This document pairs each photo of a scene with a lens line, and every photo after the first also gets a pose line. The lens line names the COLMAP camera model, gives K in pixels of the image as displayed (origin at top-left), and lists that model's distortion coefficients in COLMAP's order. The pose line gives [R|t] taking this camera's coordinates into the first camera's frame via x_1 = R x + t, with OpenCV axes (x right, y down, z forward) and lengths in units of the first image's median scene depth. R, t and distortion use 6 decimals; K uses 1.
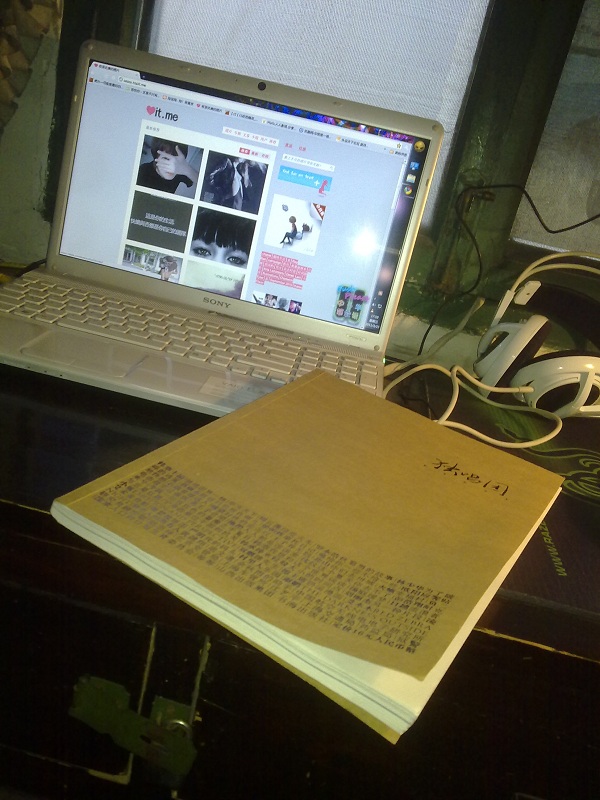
lens RADIAL K [[739.6, 0, 300.0], [0, 739.6, 400.0], [0, 0, 1]] dist [0.125578, -0.272324]
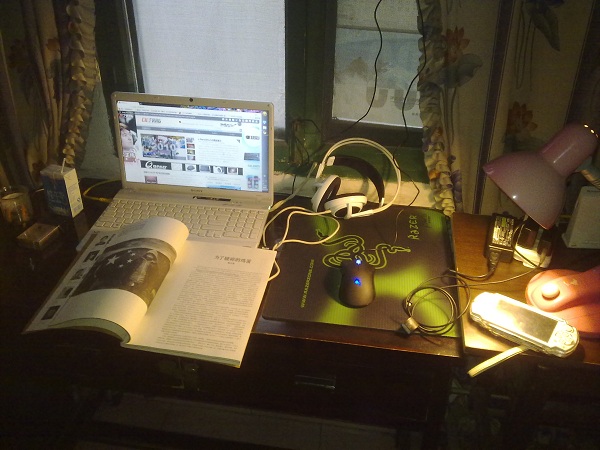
lens RADIAL K [[554.7, 0, 300.0], [0, 554.7, 225.0], [0, 0, 1]] dist [0.125578, -0.272324]
pose [[0.979040, -0.170026, -0.112122, 0.379230], [0.190437, 0.959414, 0.207989, -0.332538], [0.072208, -0.224981, 0.971684, -0.673190]]
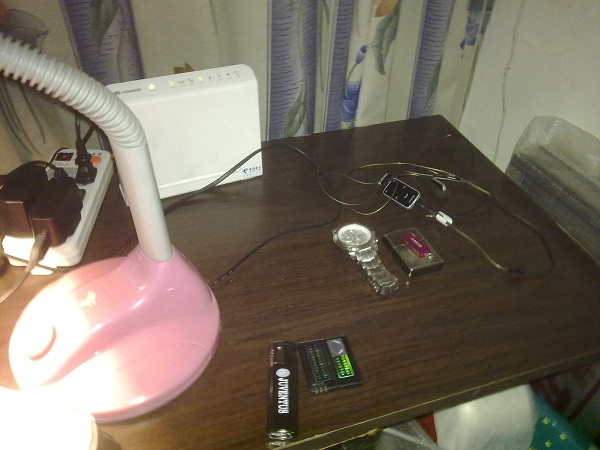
lens RADIAL K [[554.7, 0, 300.0], [0, 554.7, 225.0], [0, 0, 1]] dist [0.125578, -0.272324]
pose [[0.860000, -0.444876, 0.249972, 0.890259], [0.320989, 0.852421, 0.412729, -0.059062], [-0.396694, -0.274709, 0.875882, 0.011254]]
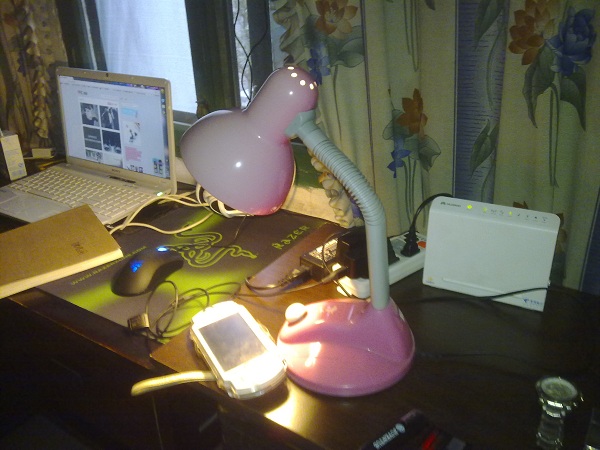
lens RADIAL K [[554.7, 0, 300.0], [0, 554.7, 225.0], [0, 0, 1]] dist [0.125578, -0.272324]
pose [[0.869221, -0.040868, -0.492731, 1.210973], [0.072497, 0.996342, 0.045252, -0.005949], [0.489079, -0.075055, 0.869004, -0.204809]]
